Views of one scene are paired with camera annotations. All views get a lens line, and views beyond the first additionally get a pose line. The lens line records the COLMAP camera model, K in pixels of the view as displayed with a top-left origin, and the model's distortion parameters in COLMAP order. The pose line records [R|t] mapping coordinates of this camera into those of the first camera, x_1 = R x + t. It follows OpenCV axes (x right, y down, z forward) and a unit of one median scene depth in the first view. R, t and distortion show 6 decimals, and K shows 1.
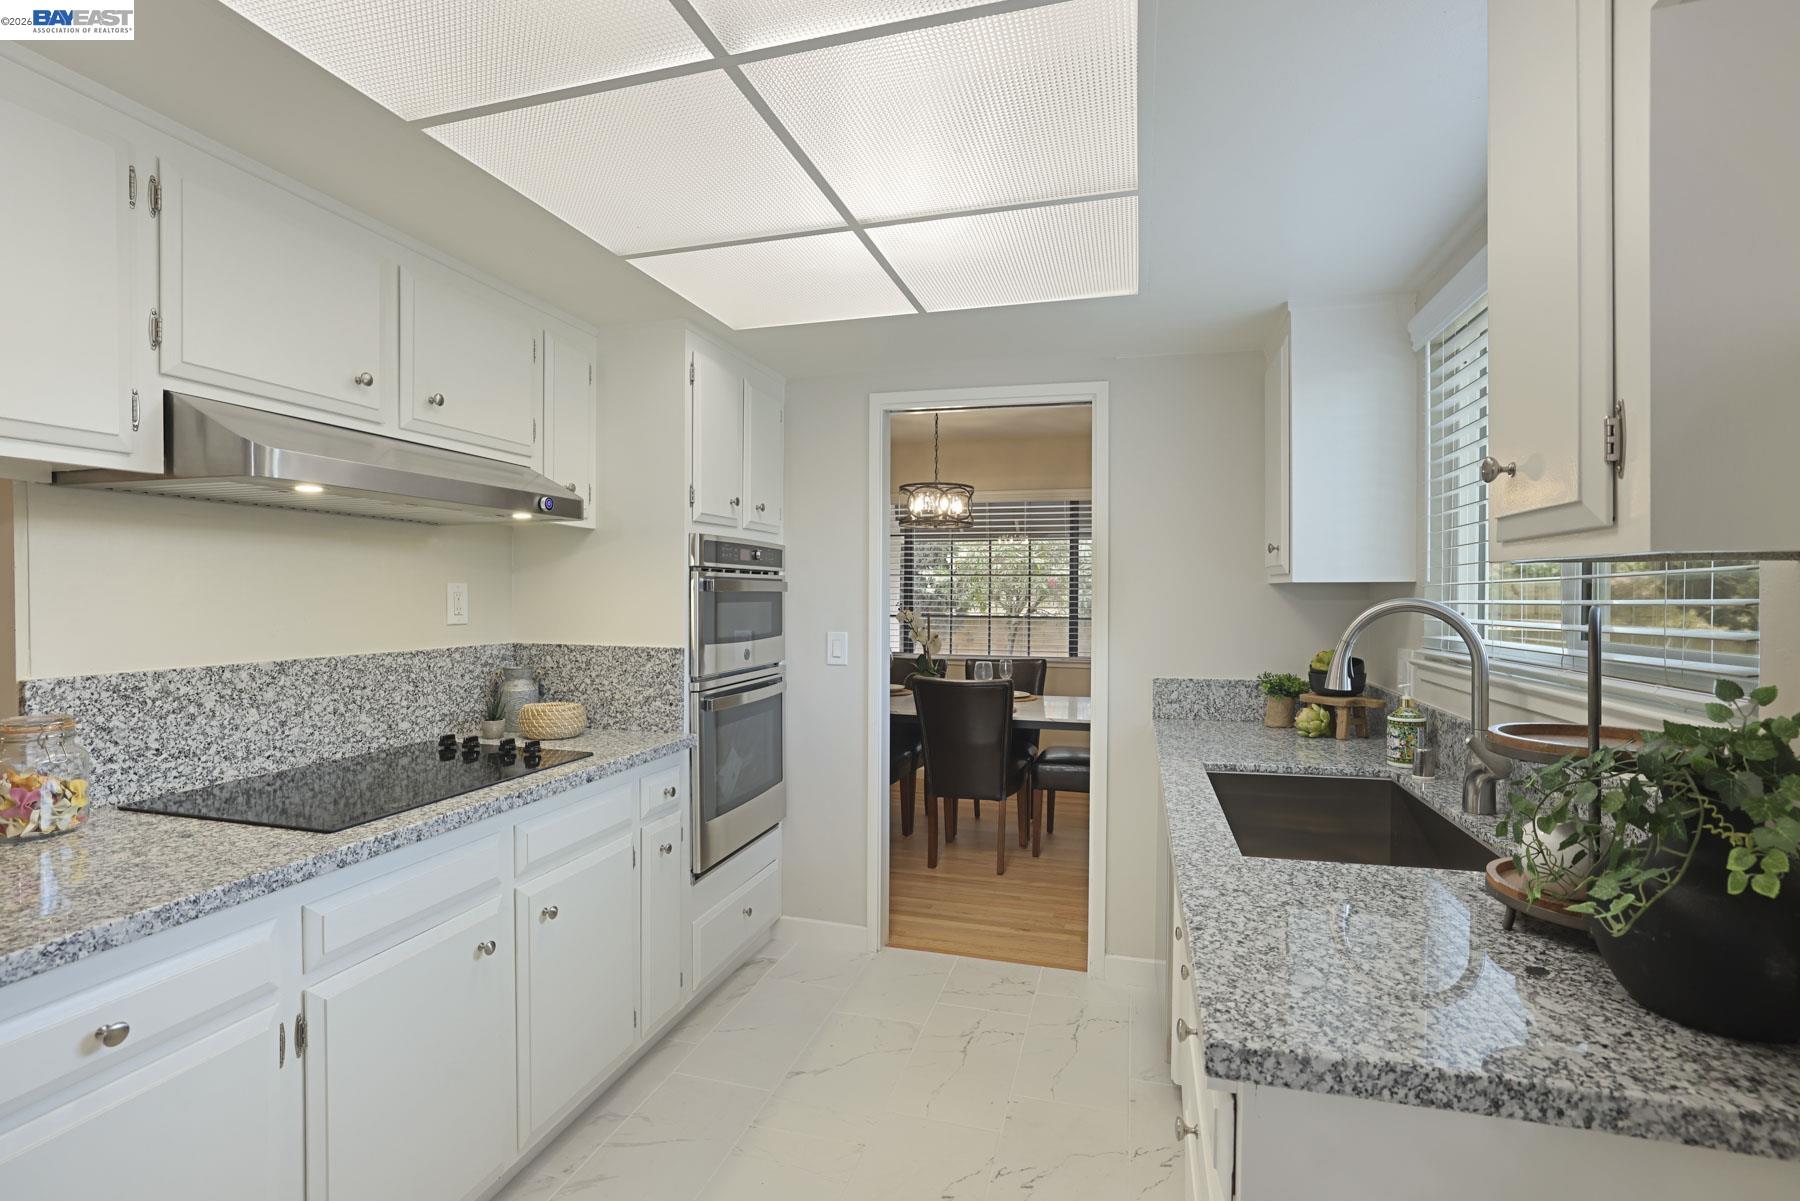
lens RADIAL K [[858.3, 0, 896.2], [0, 858.3, 599.7], [0, 0, 1]] dist [-0.028521, 0.005162]
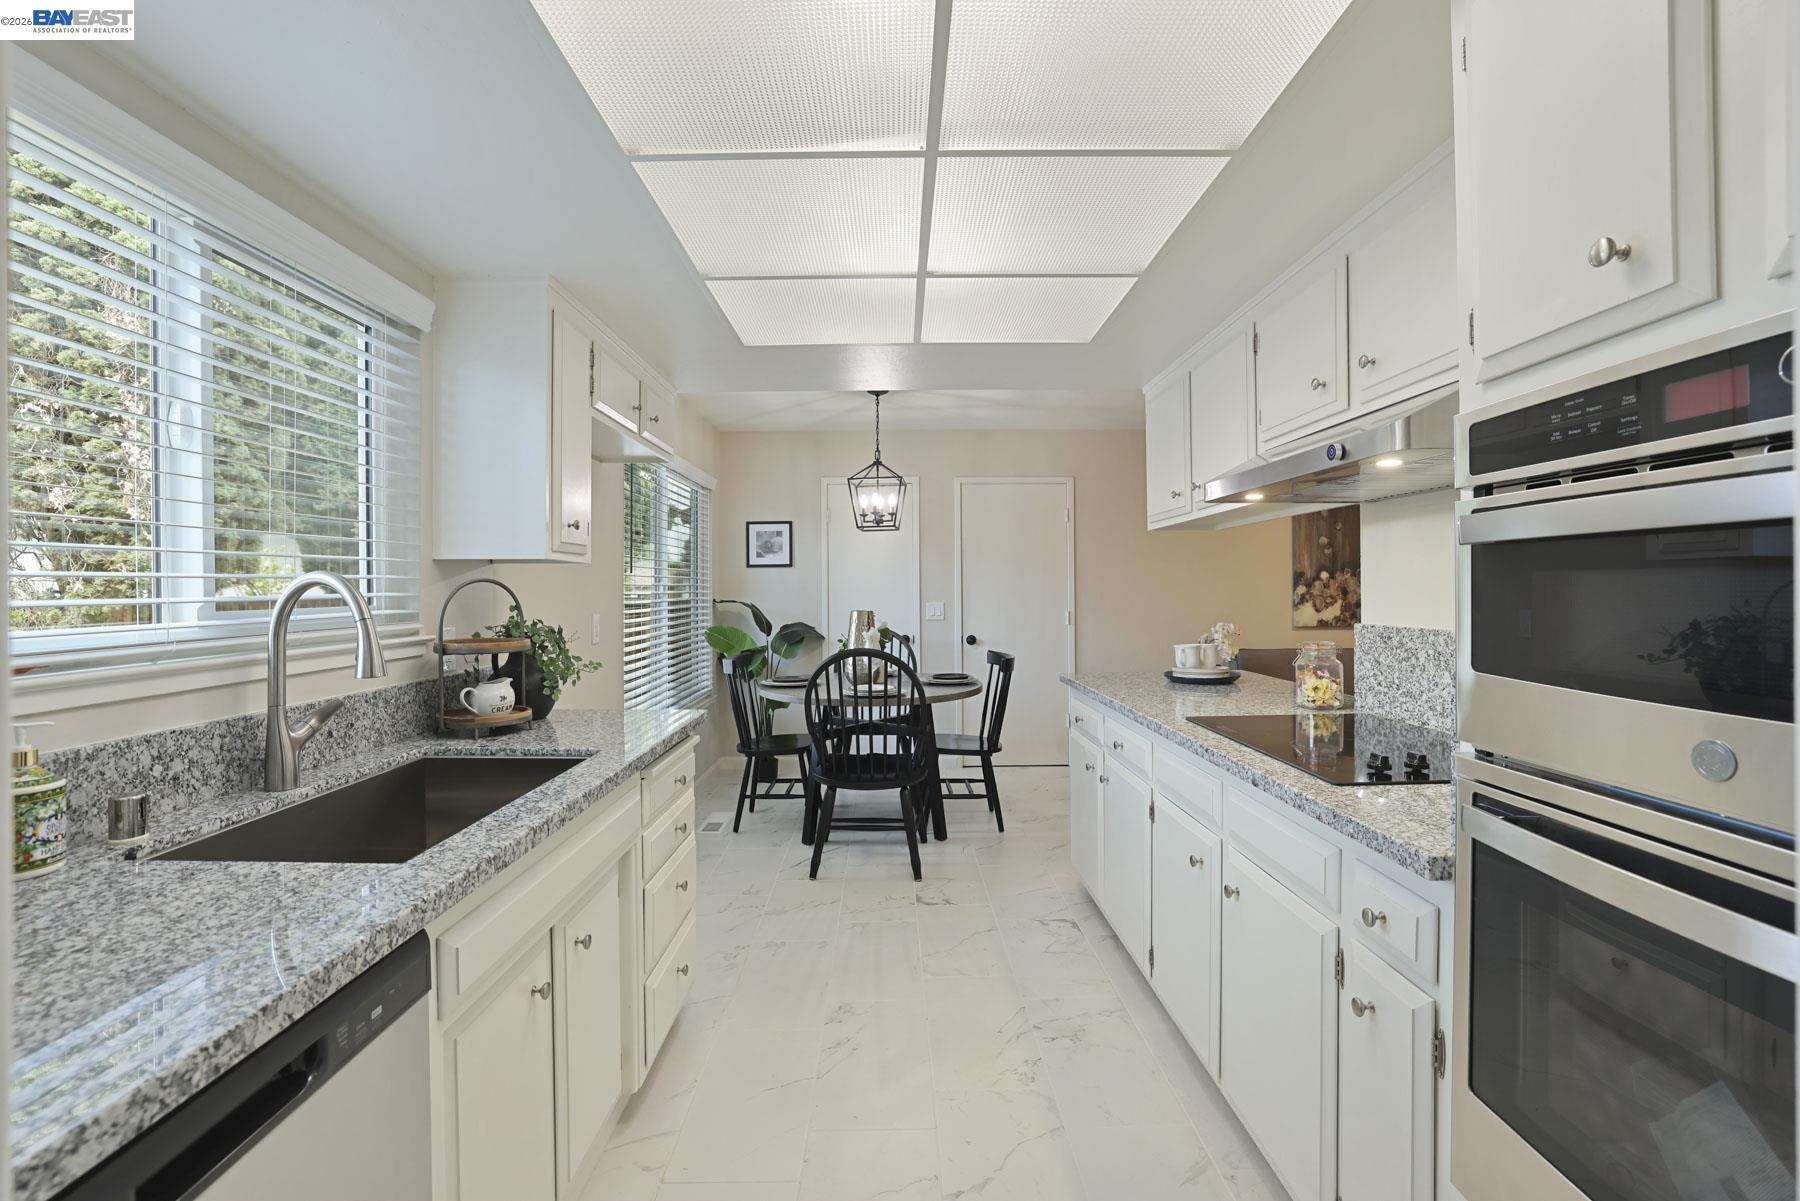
lens RADIAL K [[785.9, 0, 901.8], [0, 785.9, 588.6], [0, 0, 1]] dist [-0.033535, 0.005622]
pose [[-0.957179, 0.005319, -0.289448, 0.232082], [0.002939, 0.999958, 0.008656, 0.009879], [0.289482, 0.007435, -0.957155, 1.893468]]
